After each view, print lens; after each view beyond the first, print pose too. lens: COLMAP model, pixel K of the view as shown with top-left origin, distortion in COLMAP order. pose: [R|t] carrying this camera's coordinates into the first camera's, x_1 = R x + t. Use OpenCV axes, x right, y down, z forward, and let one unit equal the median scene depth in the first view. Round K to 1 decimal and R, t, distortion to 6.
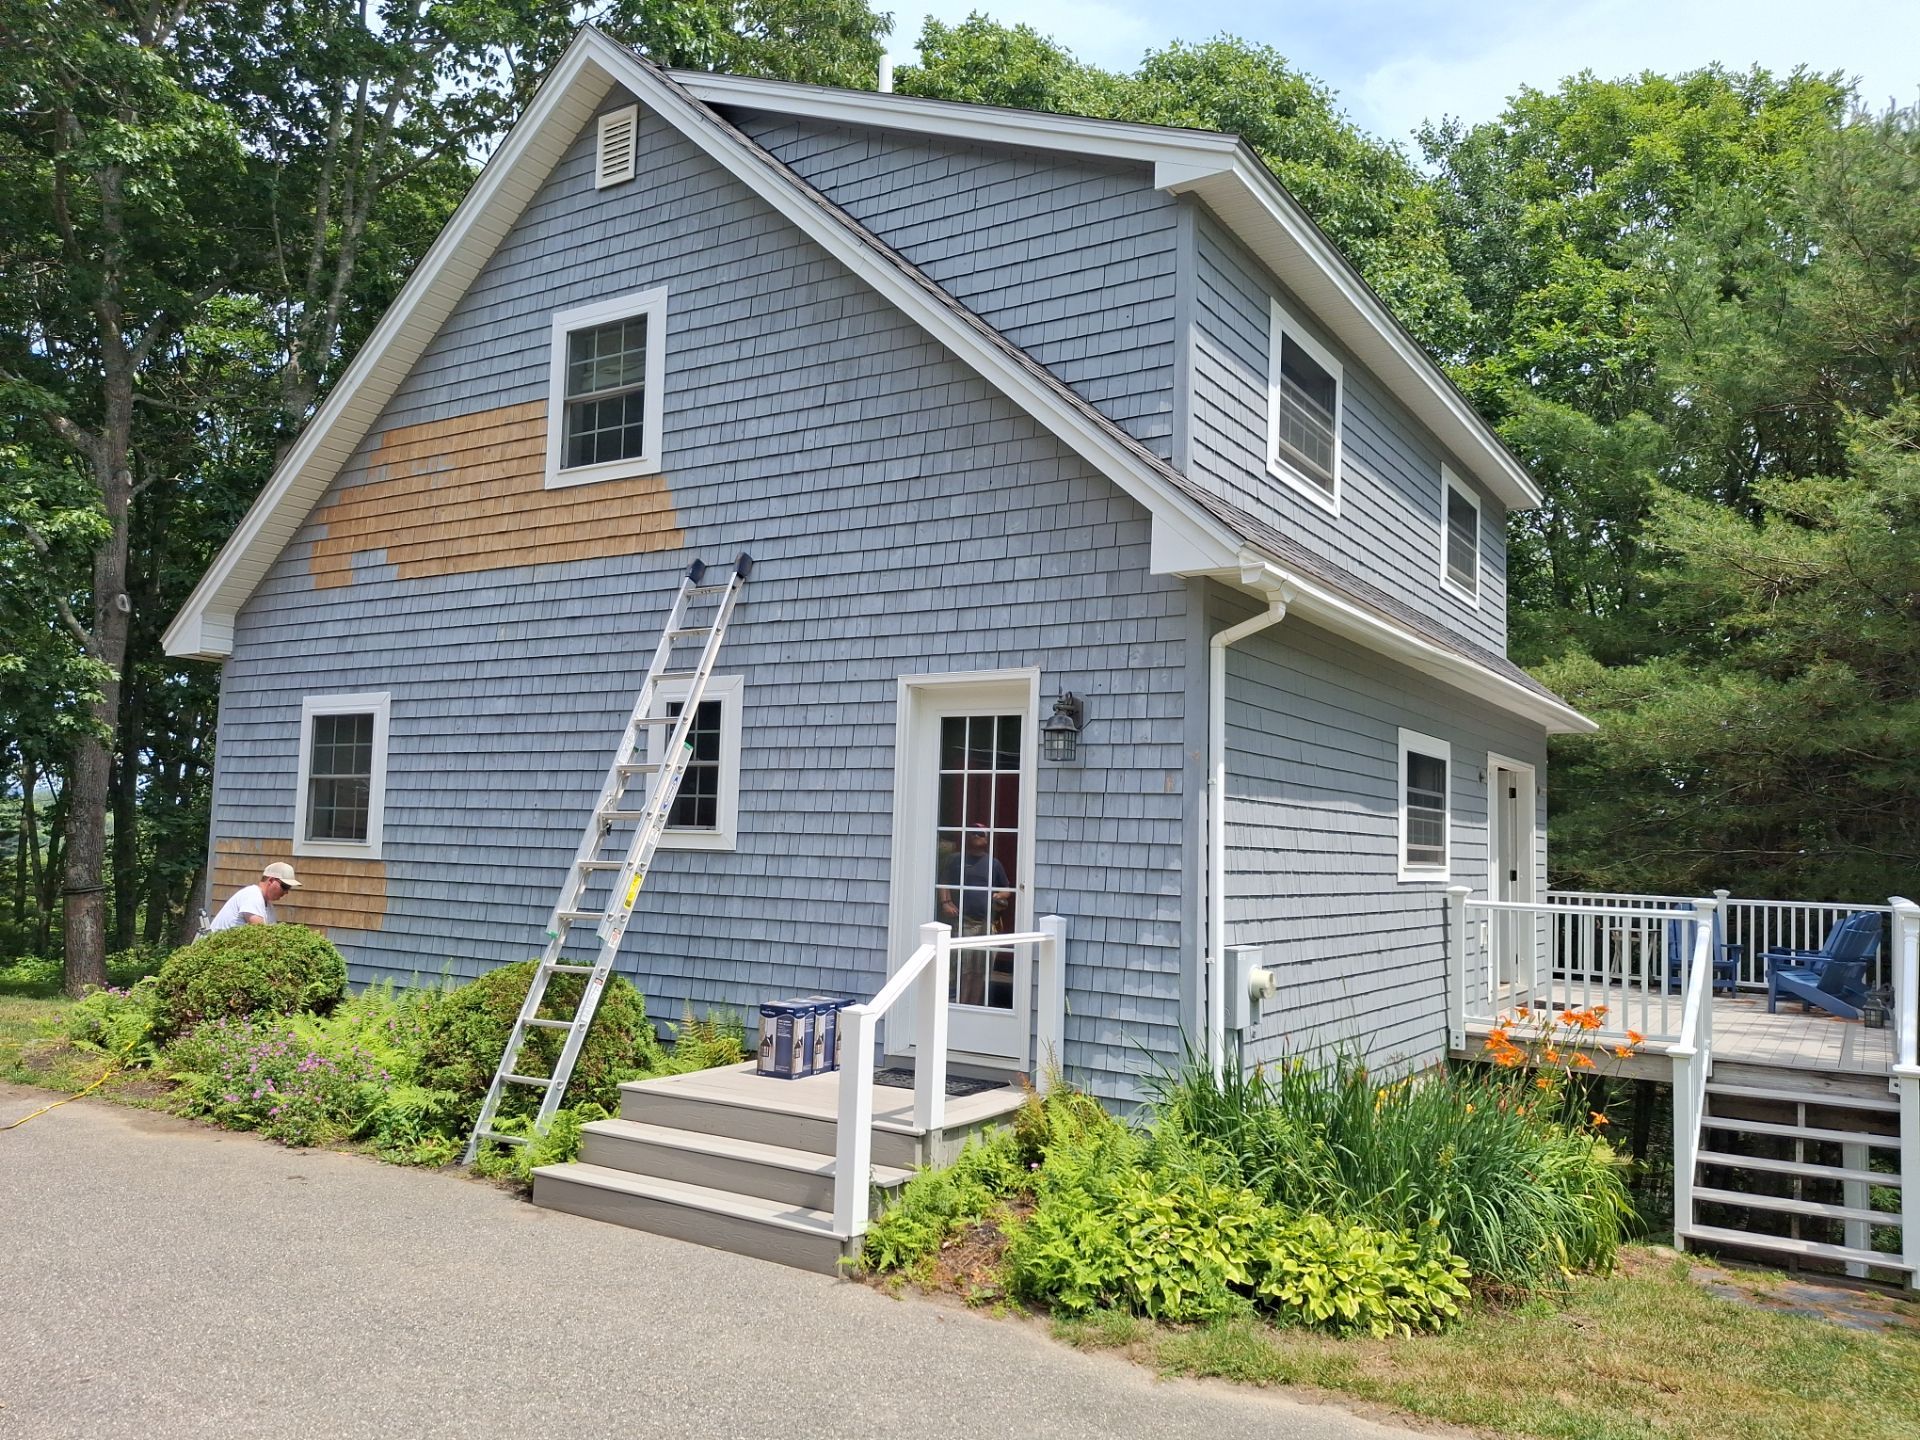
lens RADIAL K [[1402.8, 0, 963.8], [0, 1402.8, 747.2], [0, 0, 1]] dist [0.120700, -0.206549]
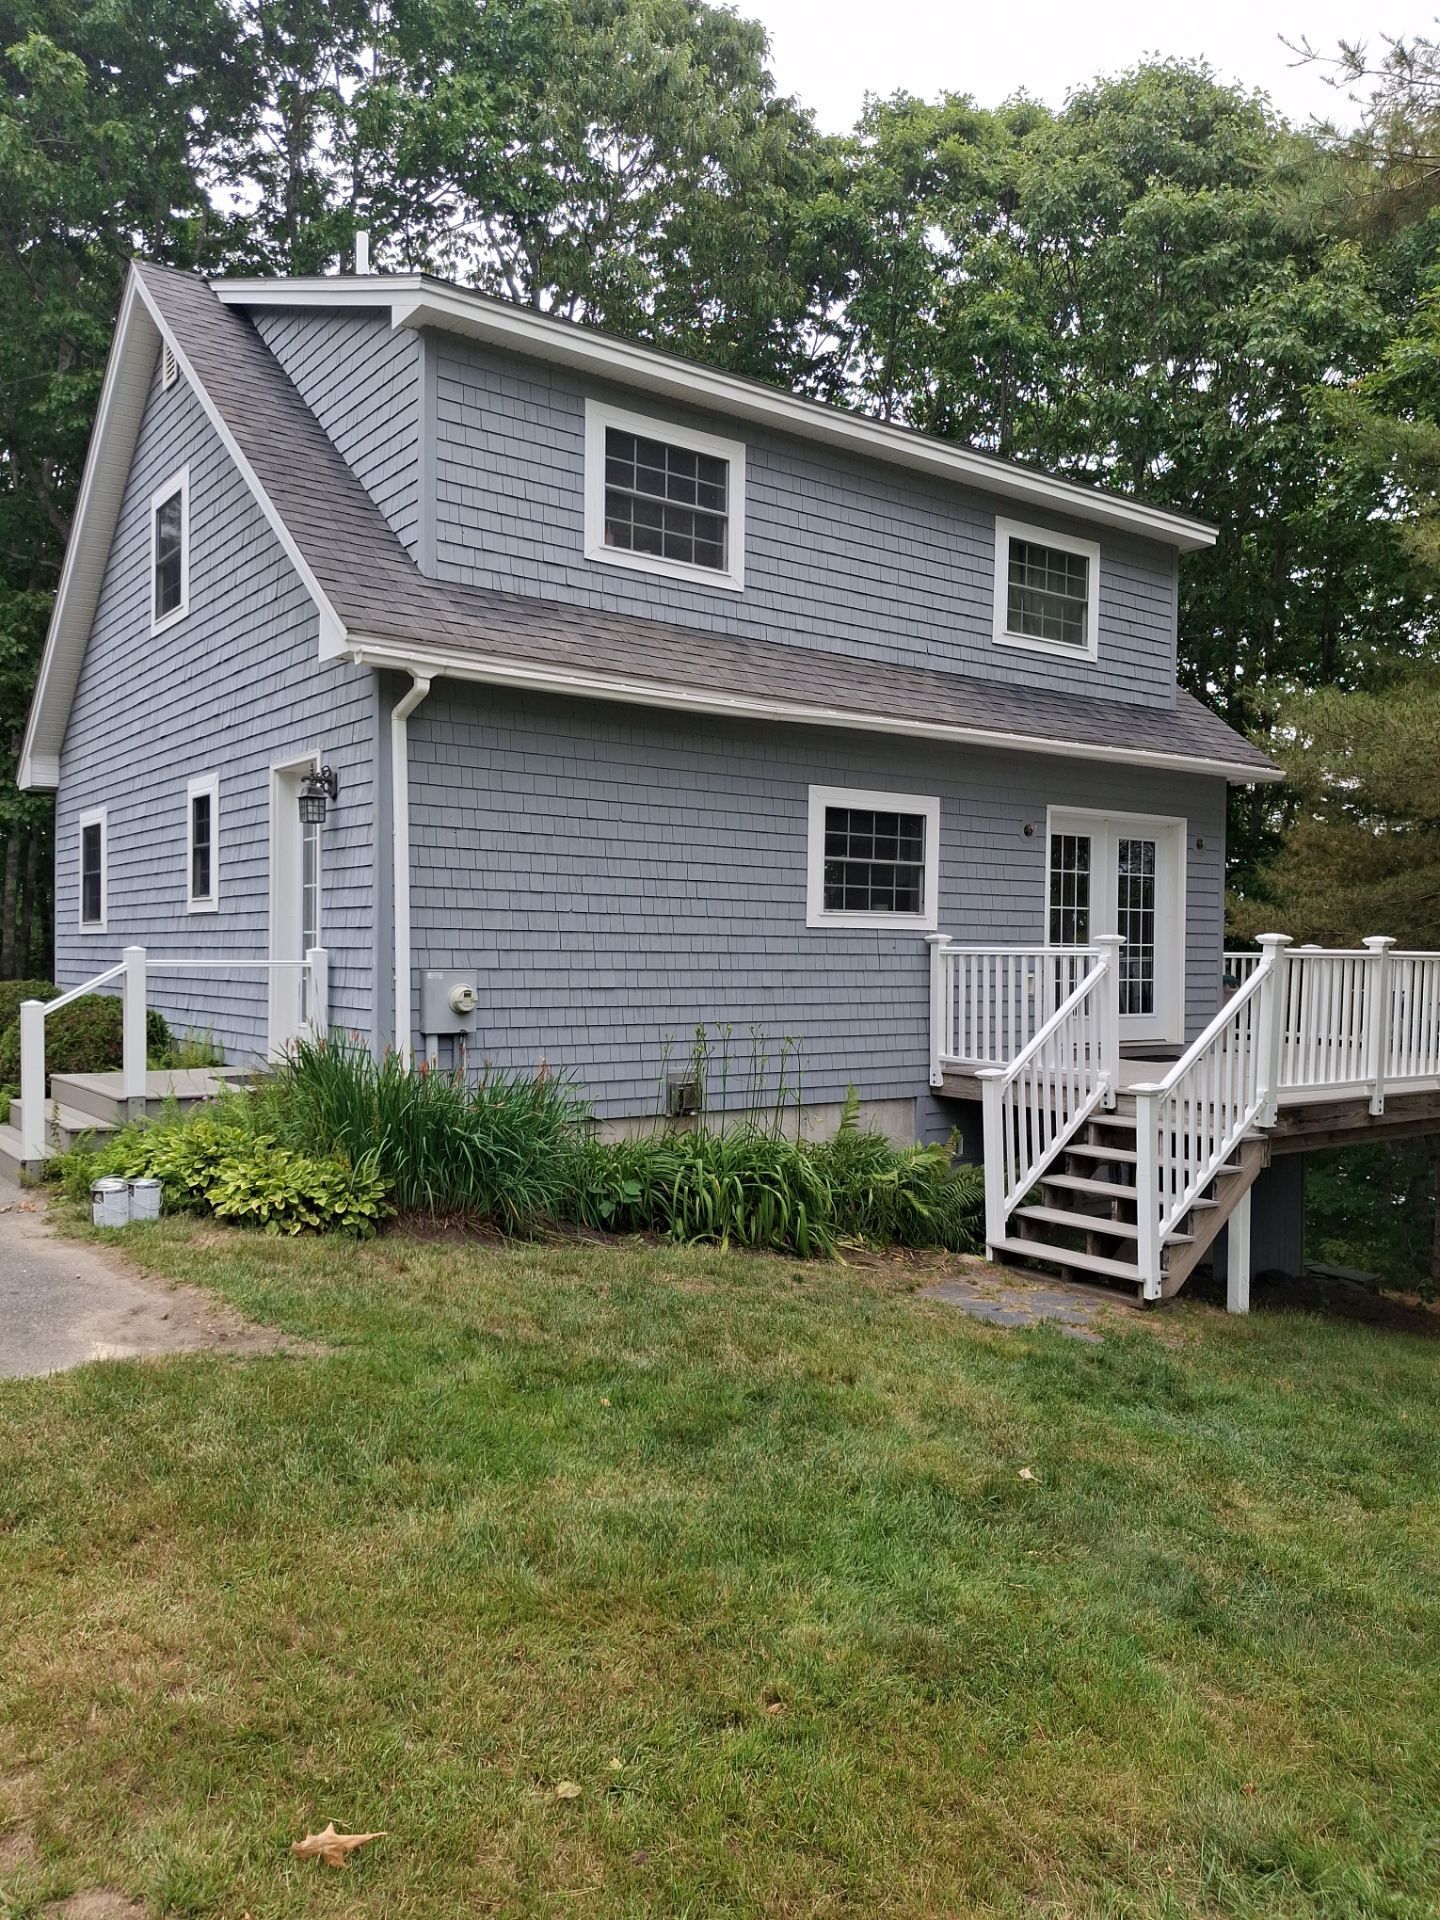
lens RADIAL K [[1395.4, 0, 702.0], [0, 1395.4, 991.0], [0, 0, 1]] dist [0.109628, -0.207863]
pose [[0.931606, -0.011530, -0.363288, 0.684260], [0.042890, 0.996001, 0.078376, 0.061546], [0.360931, -0.088597, 0.928375, -0.034159]]
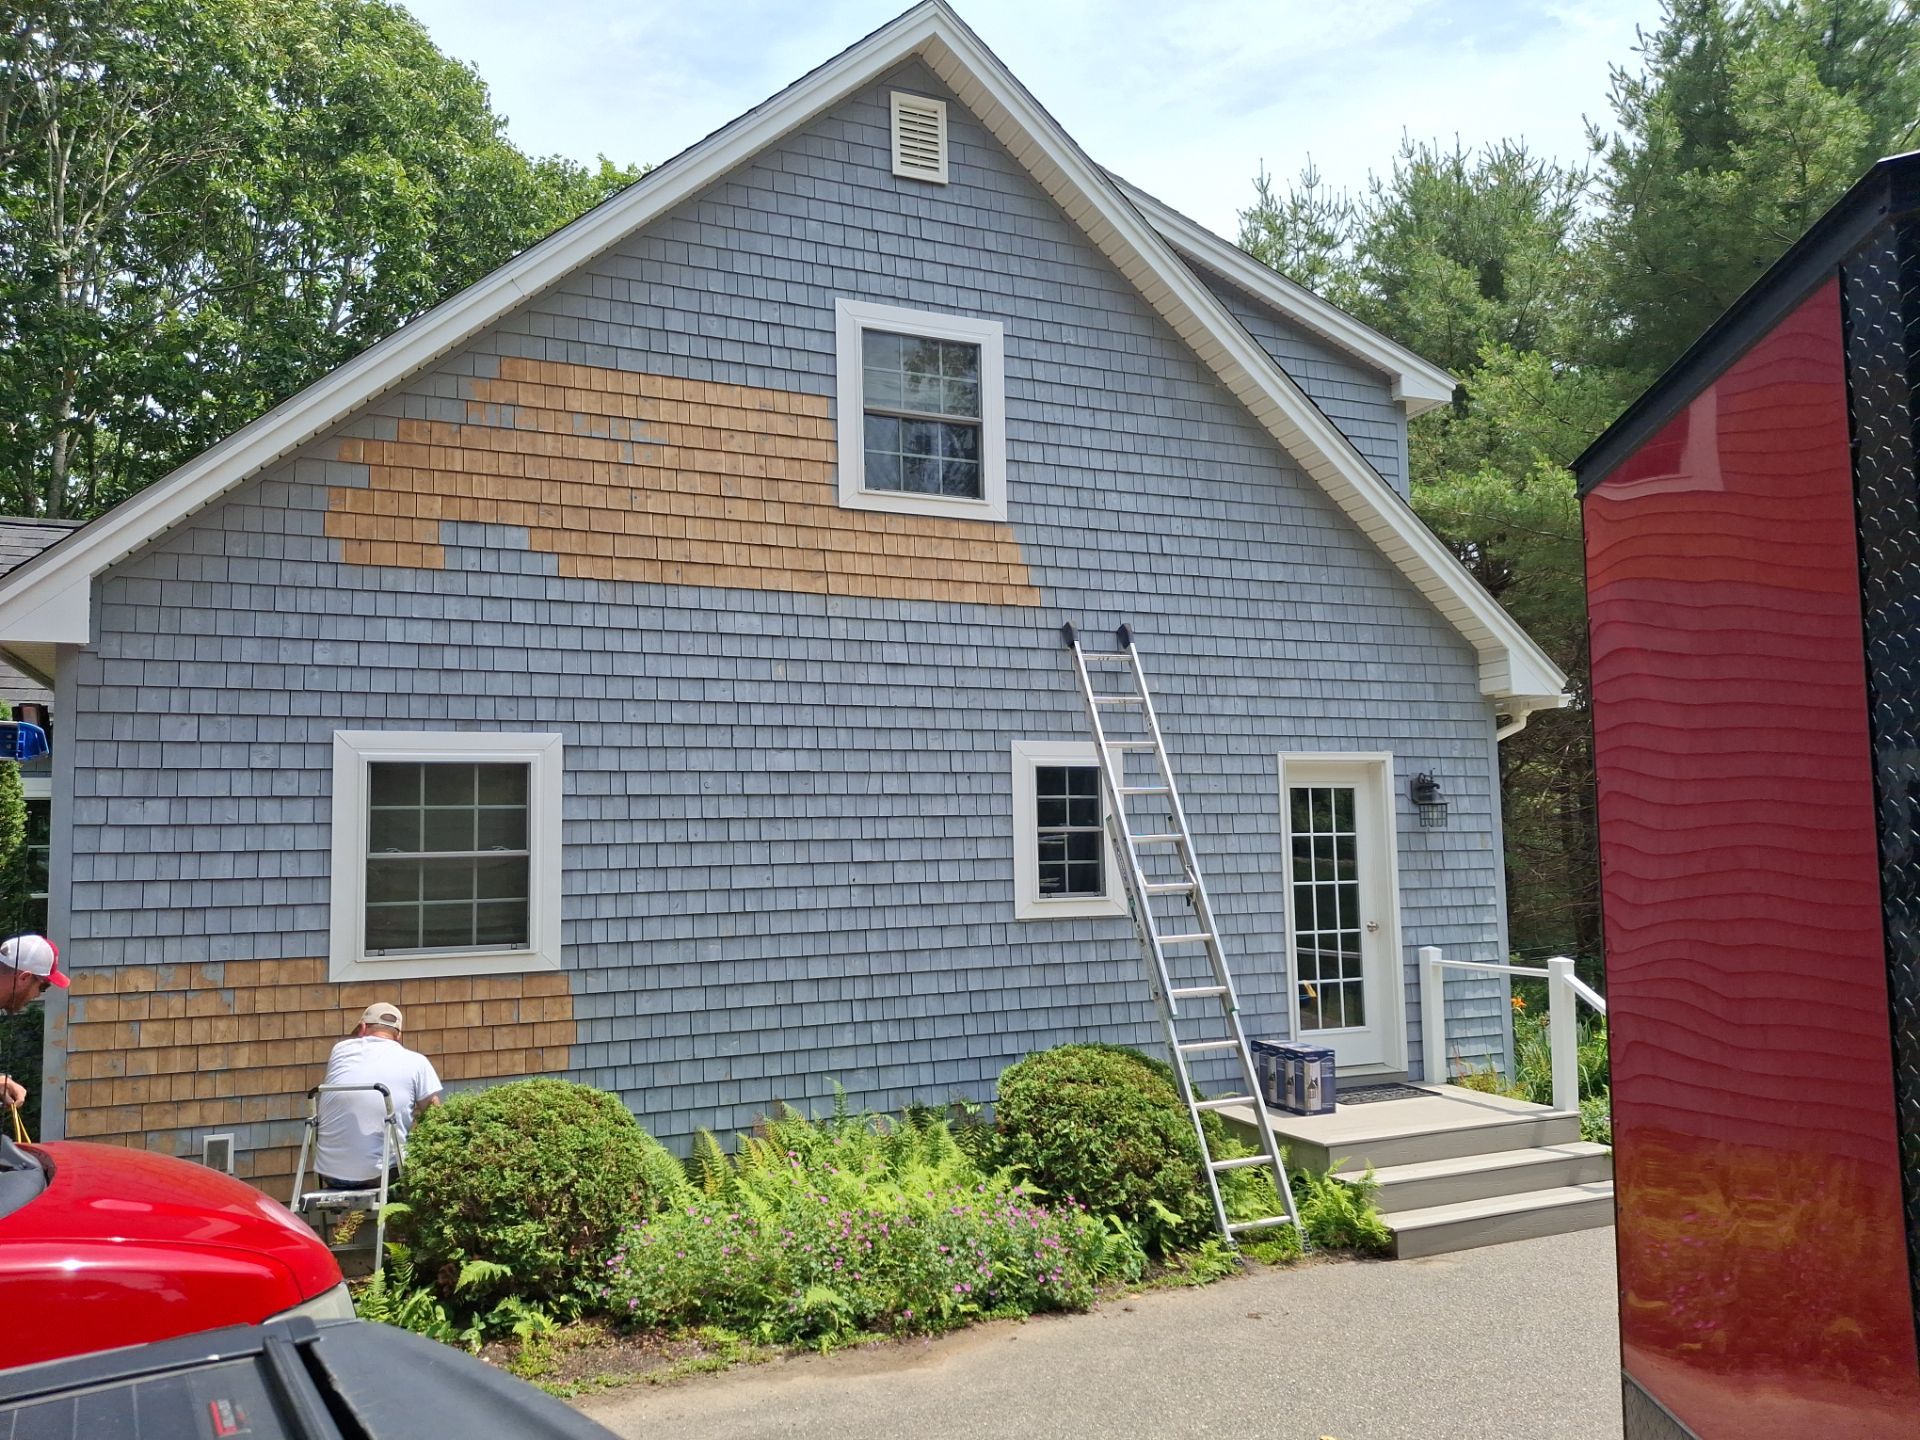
lens RADIAL K [[1384.8, 0, 966.8], [0, 1384.8, 745.3], [0, 0, 1]] dist [0.188239, -0.457348]
pose [[0.557649, 0.020239, 0.829830, -1.028460], [-0.020919, 0.999728, -0.010325, -0.035351], [-0.829813, -0.011601, 0.557921, 0.515657]]
